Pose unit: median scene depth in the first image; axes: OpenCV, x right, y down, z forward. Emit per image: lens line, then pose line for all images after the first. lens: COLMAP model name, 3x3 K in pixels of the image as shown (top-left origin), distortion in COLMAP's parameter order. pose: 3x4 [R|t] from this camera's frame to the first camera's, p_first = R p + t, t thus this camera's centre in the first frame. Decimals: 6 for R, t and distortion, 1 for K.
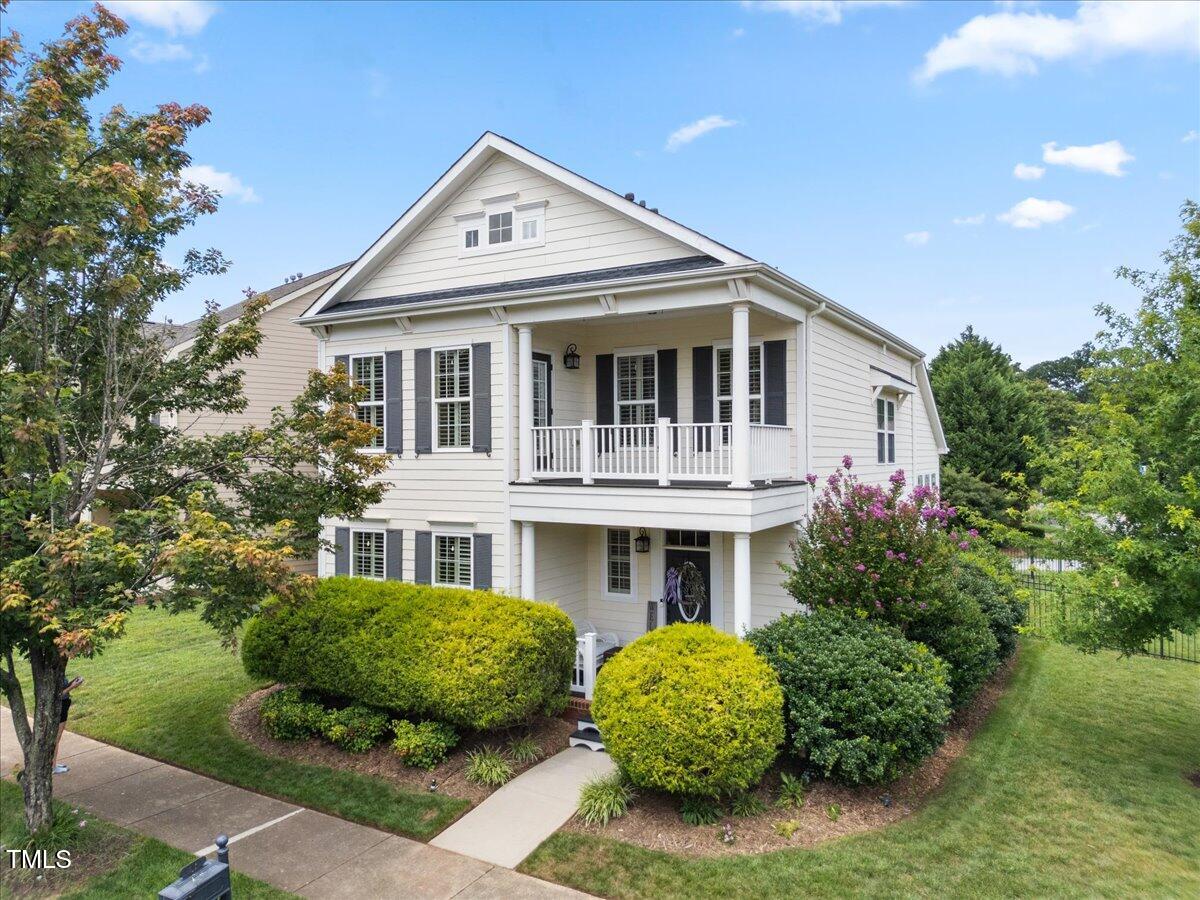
lens RADIAL K [[815.1, 0, 596.8], [0, 815.1, 452.8], [0, 0, 1]] dist [0.042394, -0.027778]
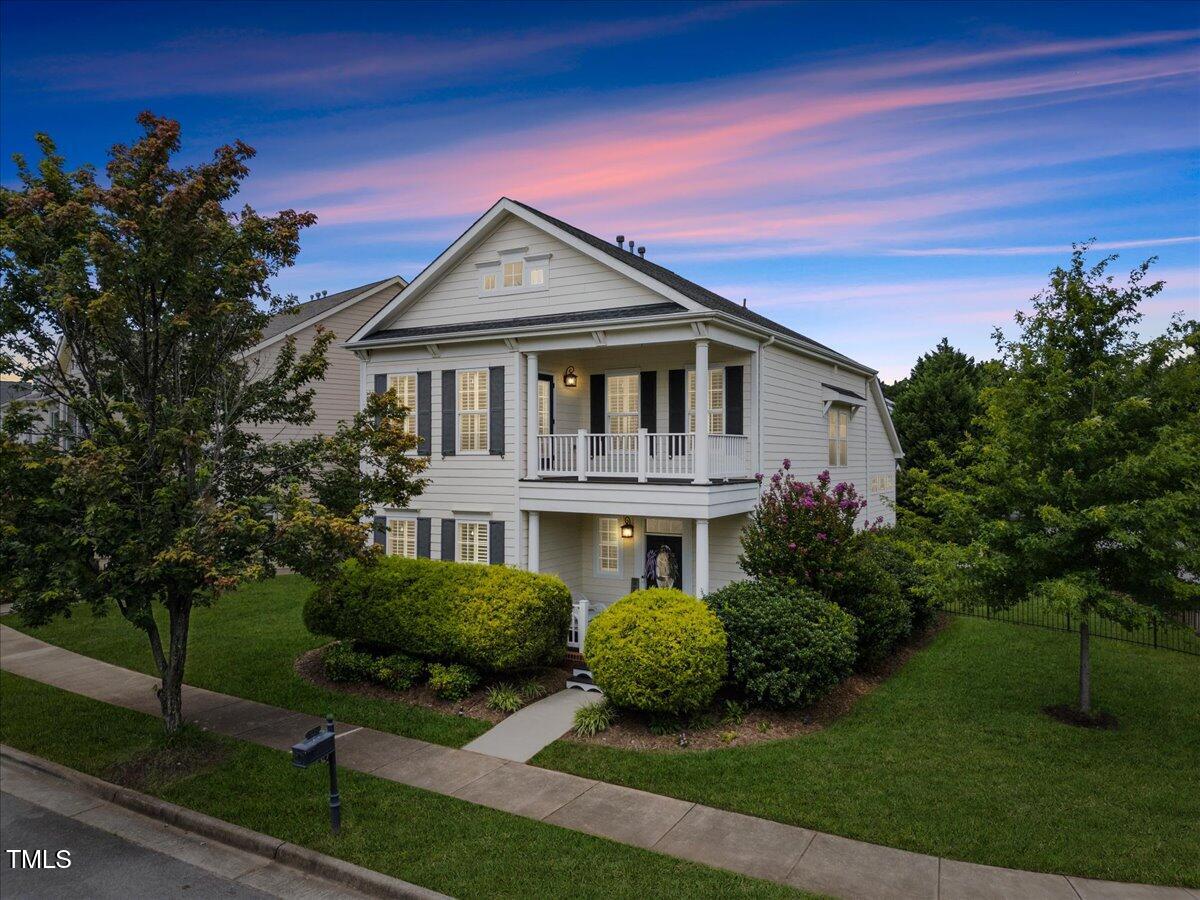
lens RADIAL K [[815.1, 0, 596.7], [0, 815.1, 451.4], [0, 0, 1]] dist [0.042394, -0.027778]
pose [[0.999987, 0.005114, -0.000324, 0.011914], [-0.005115, 0.999978, -0.004263, -0.001712], [0.000303, 0.004264, 0.999991, -0.265974]]
